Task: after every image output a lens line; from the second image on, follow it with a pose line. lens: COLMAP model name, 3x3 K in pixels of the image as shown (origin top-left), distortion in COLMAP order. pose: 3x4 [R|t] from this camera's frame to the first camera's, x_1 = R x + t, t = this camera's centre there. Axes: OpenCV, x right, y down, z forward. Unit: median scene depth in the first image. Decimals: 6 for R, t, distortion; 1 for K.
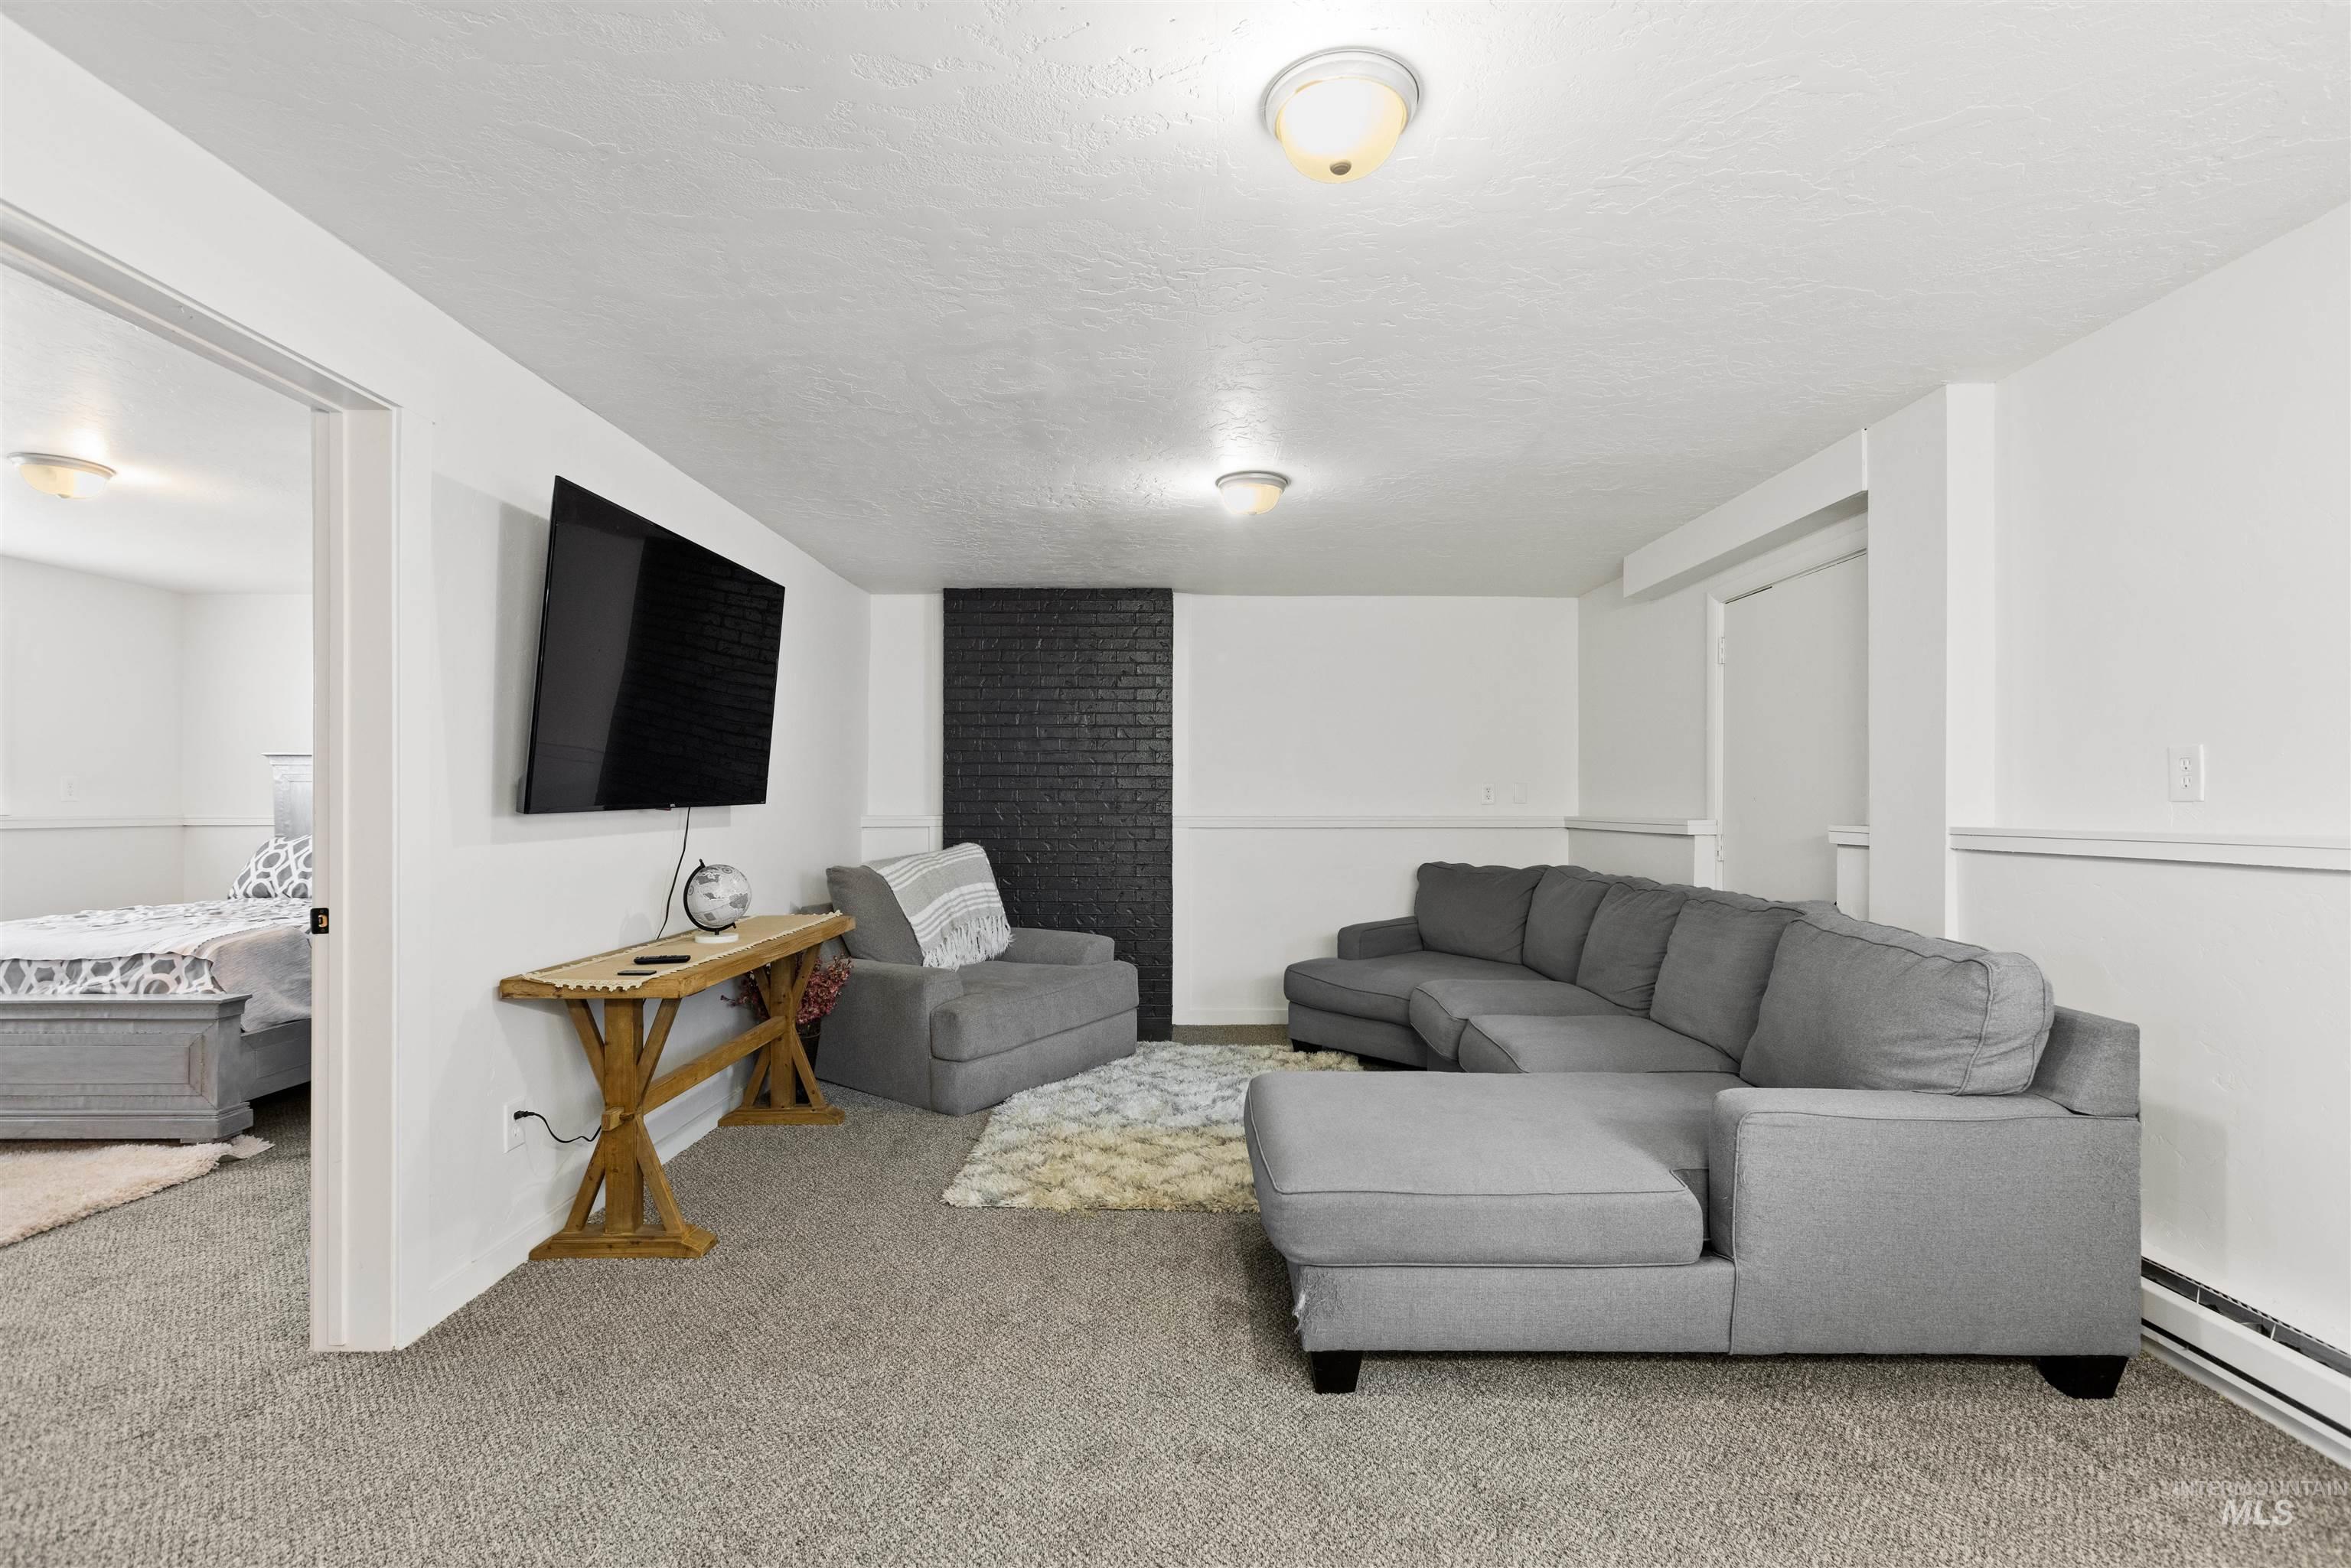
lens RADIAL K [[1051.0, 0, 1167.7], [0, 1051.0, 797.4], [0, 0, 1]] dist [0.000667, 0.000016]
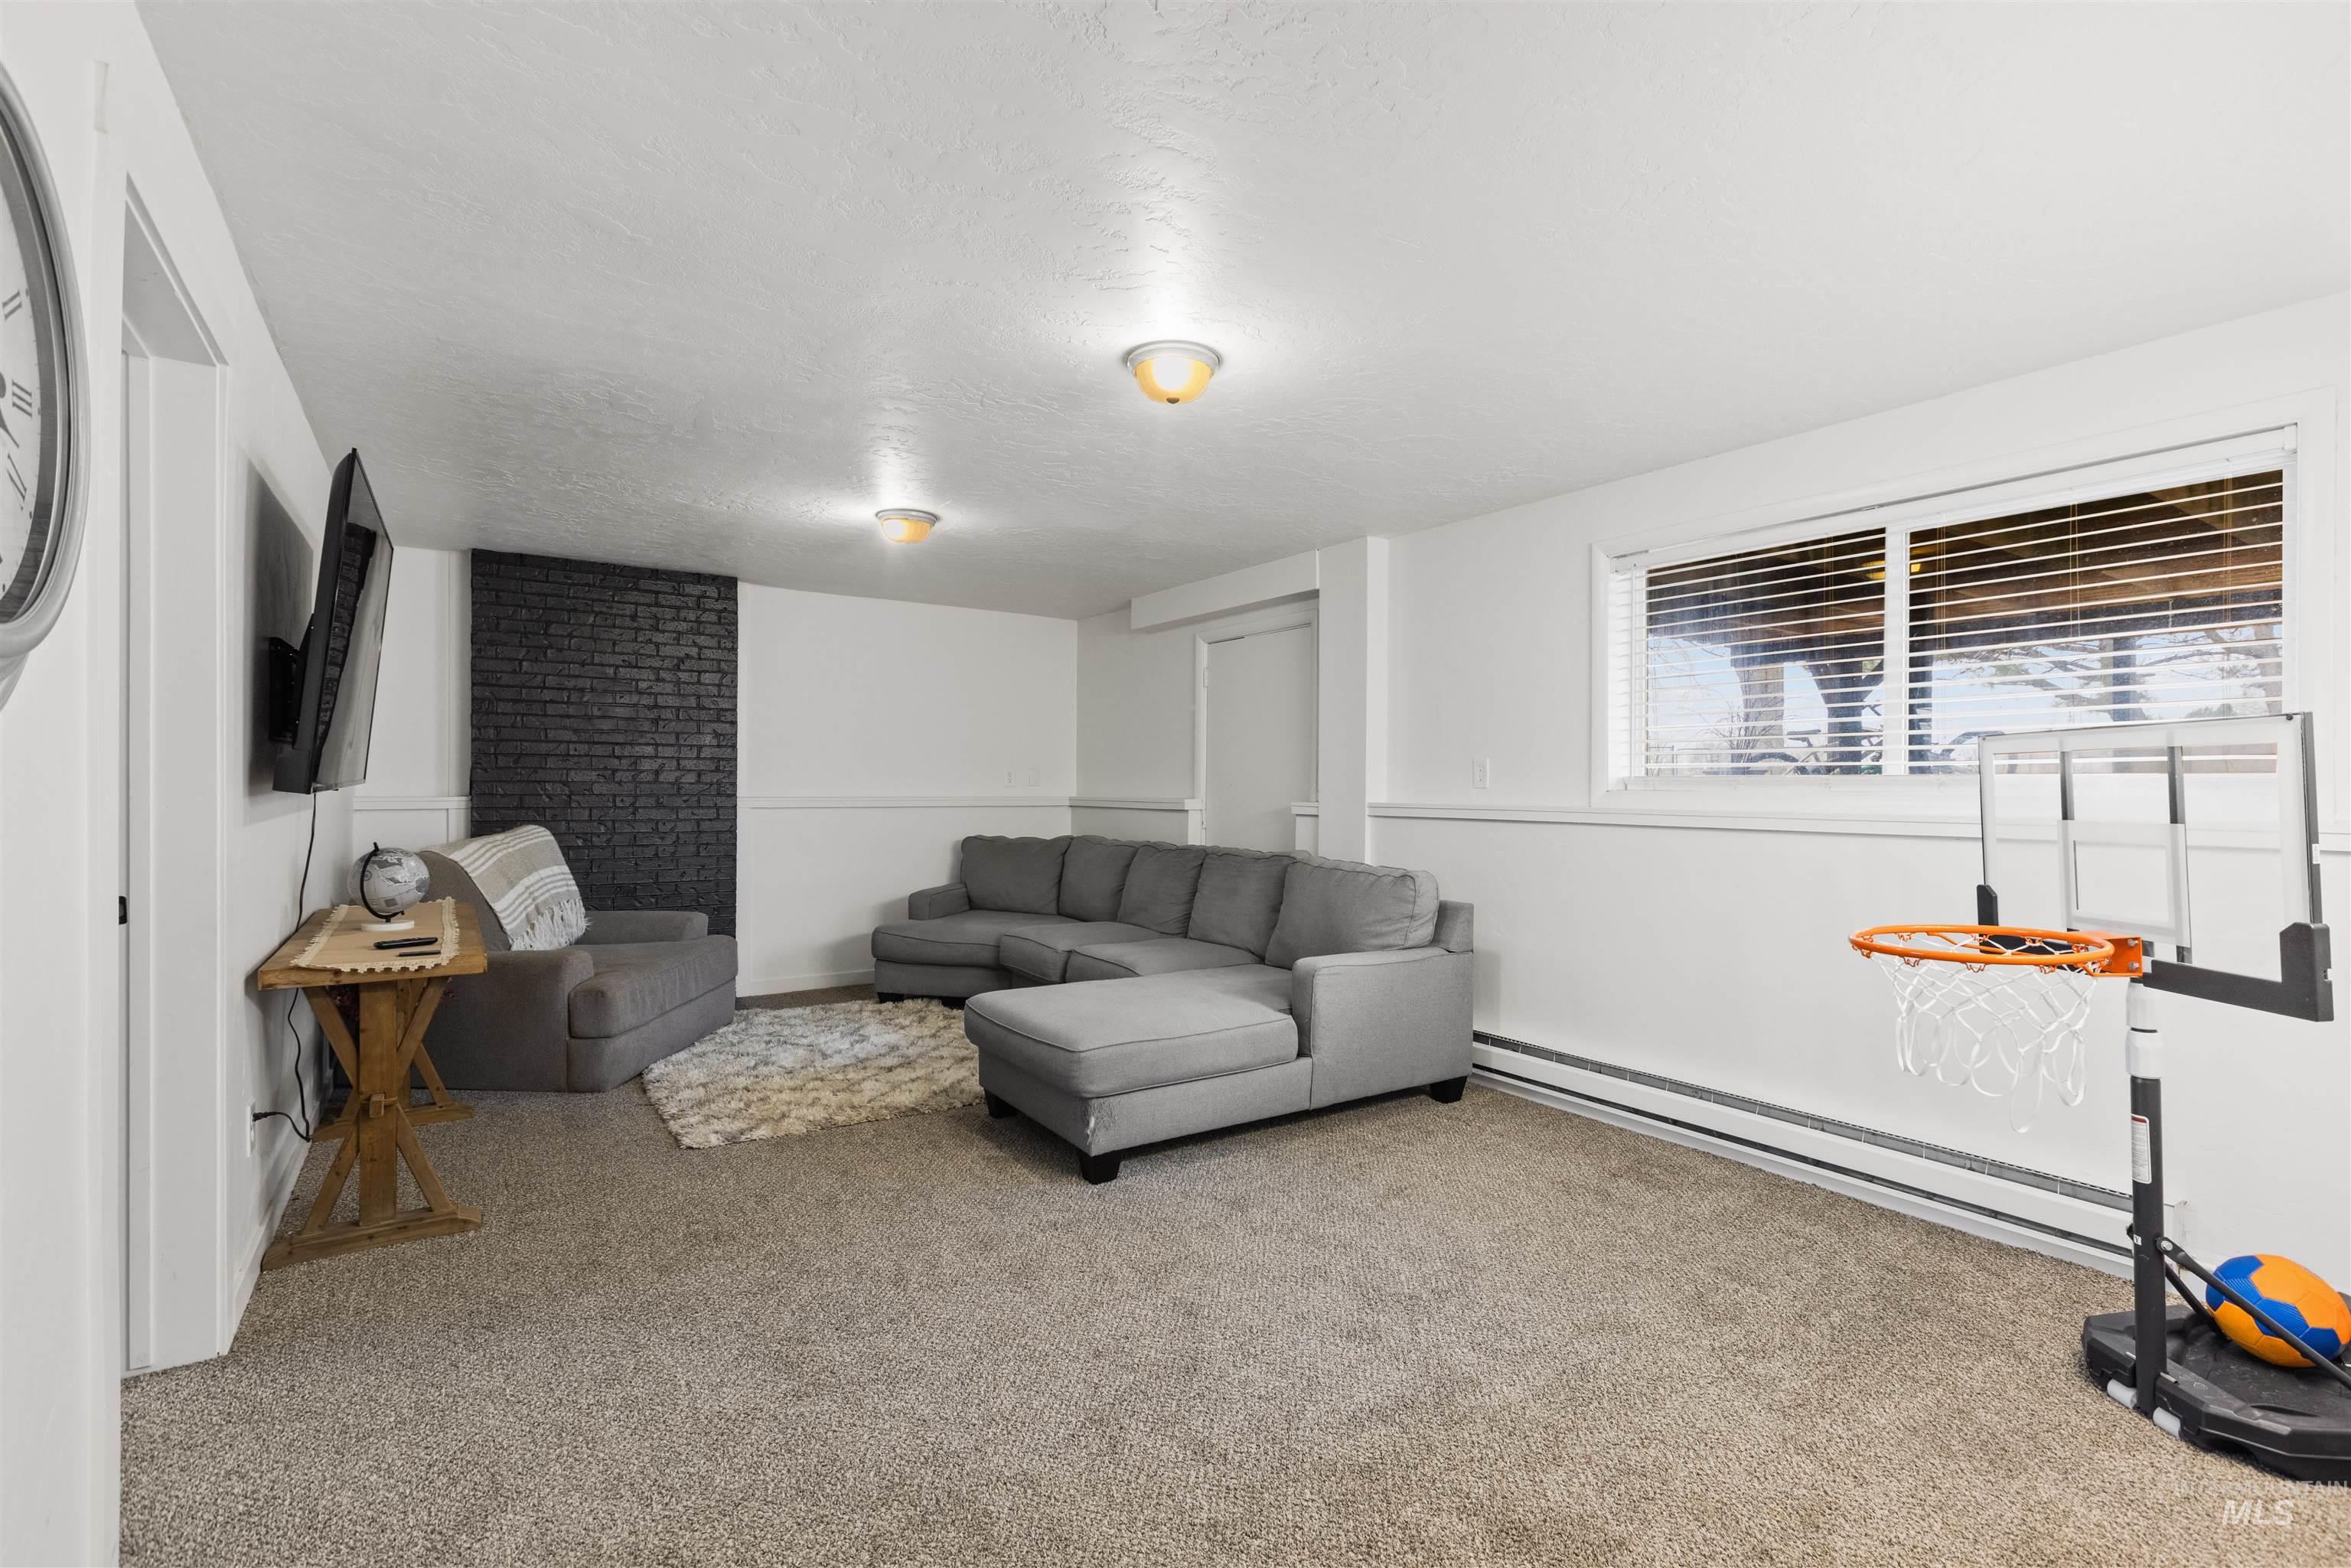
lens RADIAL K [[1052.1, 0, 1174.5], [0, 1052.1, 787.5], [0, 0, 1]] dist [0.001030, 0.000257]
pose [[0.831213, 0.004048, 0.555940, -0.402891], [-0.008980, 0.999941, 0.006146, -0.003125], [-0.555882, -0.010102, 0.831200, -0.198592]]
